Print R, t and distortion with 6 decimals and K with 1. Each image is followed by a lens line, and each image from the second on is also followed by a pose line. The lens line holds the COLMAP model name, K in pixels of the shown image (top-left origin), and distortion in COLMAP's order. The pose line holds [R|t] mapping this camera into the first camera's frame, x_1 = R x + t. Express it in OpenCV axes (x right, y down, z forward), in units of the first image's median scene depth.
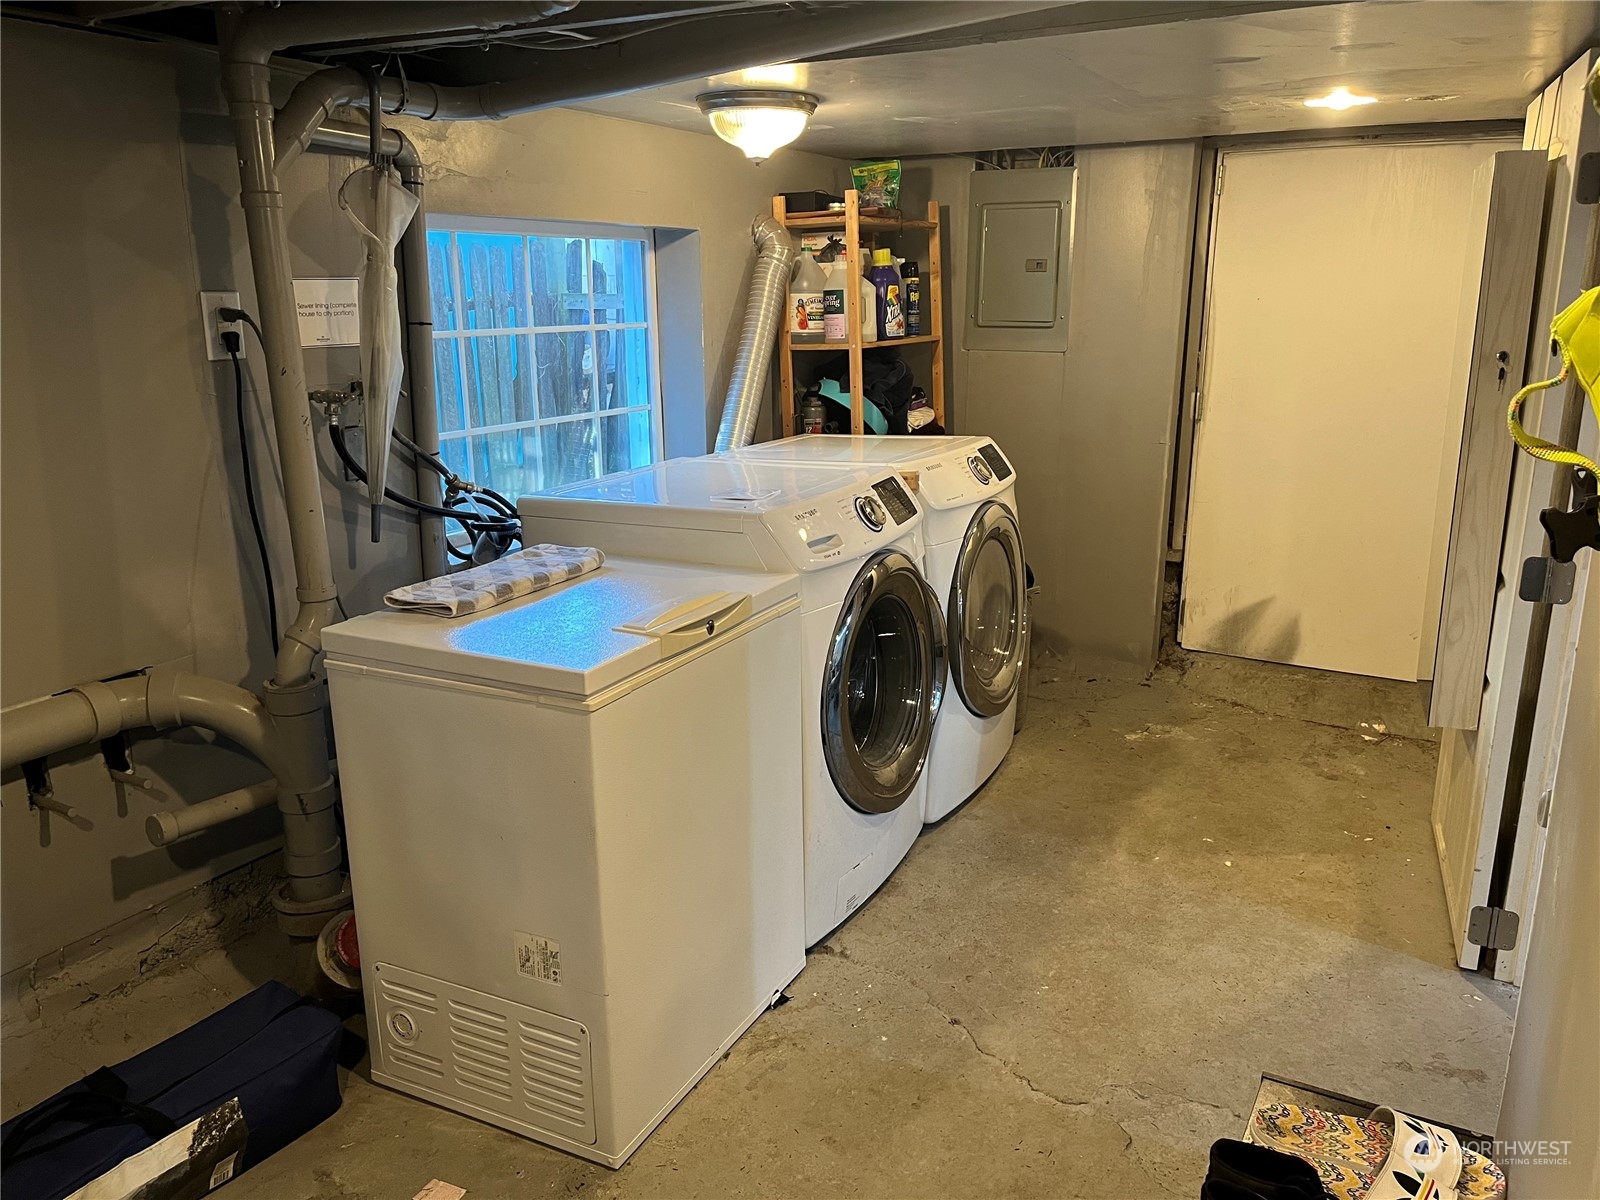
lens RADIAL K [[1211.6, 0, 808.1], [0, 1211.6, 598.4], [0, 0, 1]] dist [0.063213, -0.096482]
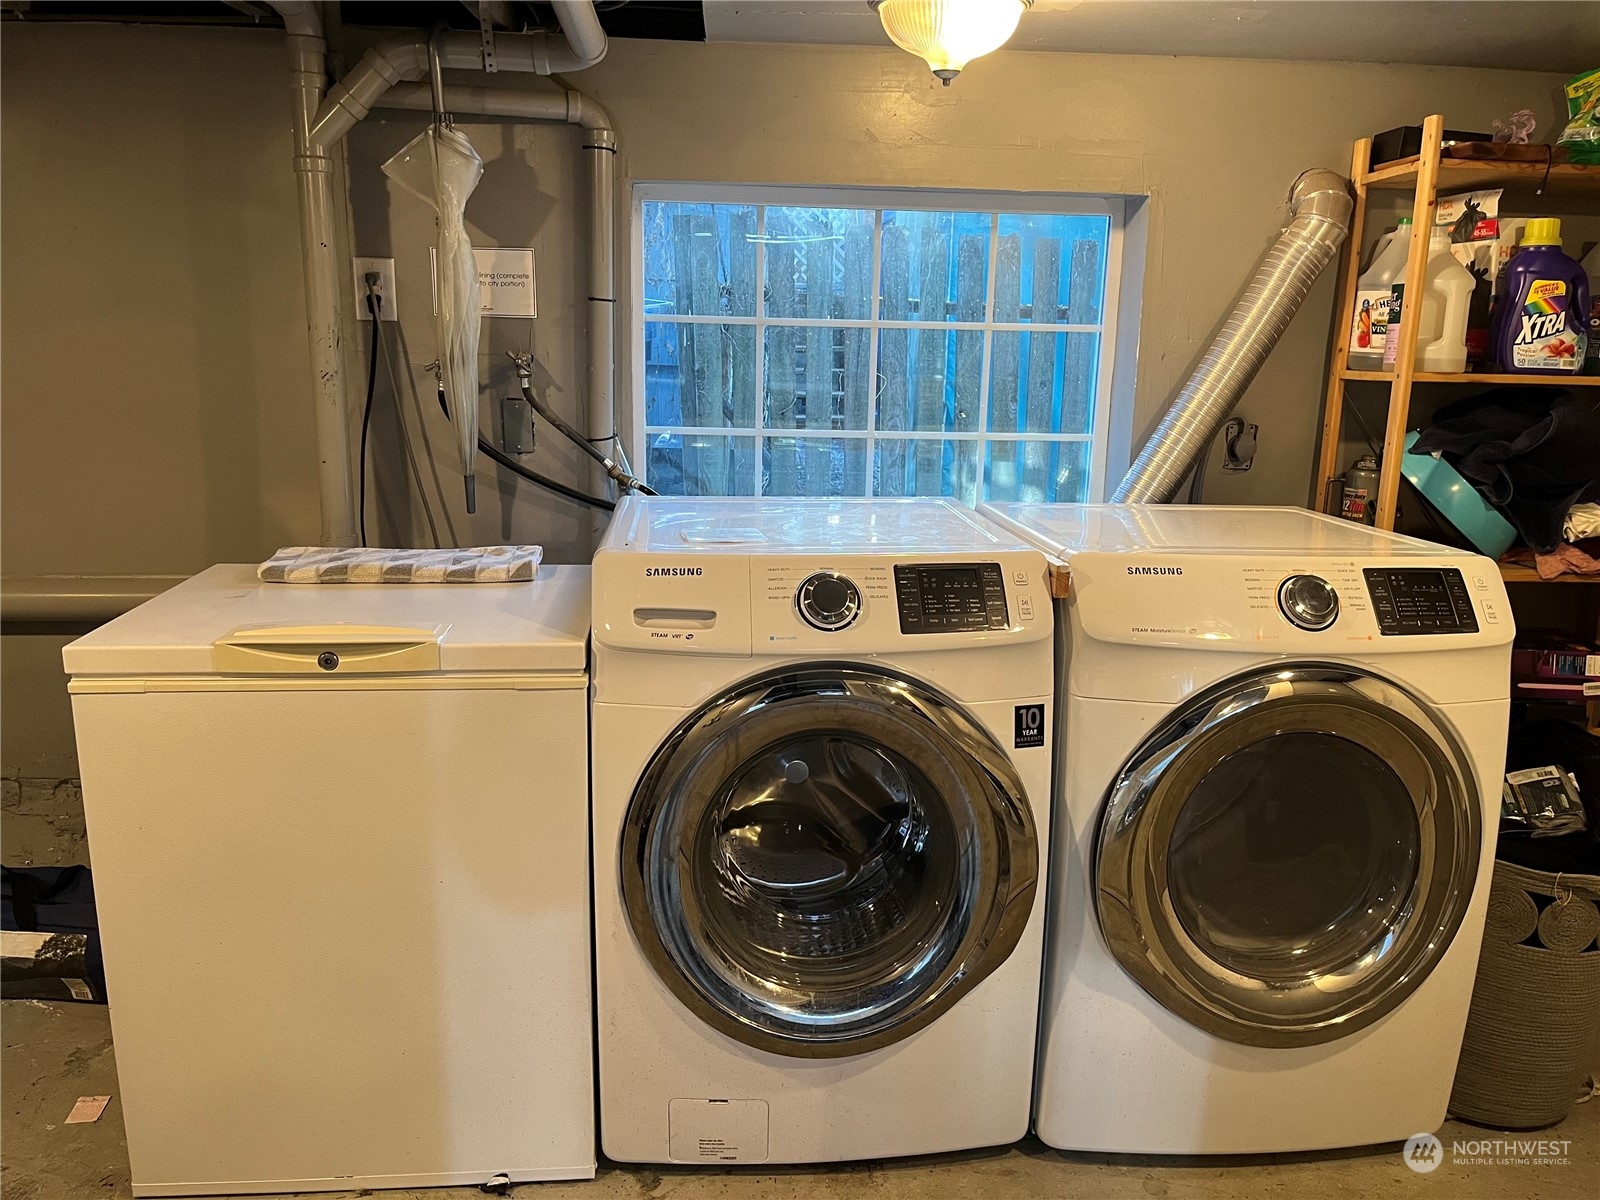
lens RADIAL K [[1211.6, 0, 808.1], [0, 1211.6, 598.4], [0, 0, 1]] dist [0.063213, -0.096482]
pose [[0.533483, 0.215243, -0.817965, 0.511415], [-0.237677, 0.966260, 0.099251, -0.118139], [0.811730, 0.141463, 0.566642, 0.557287]]
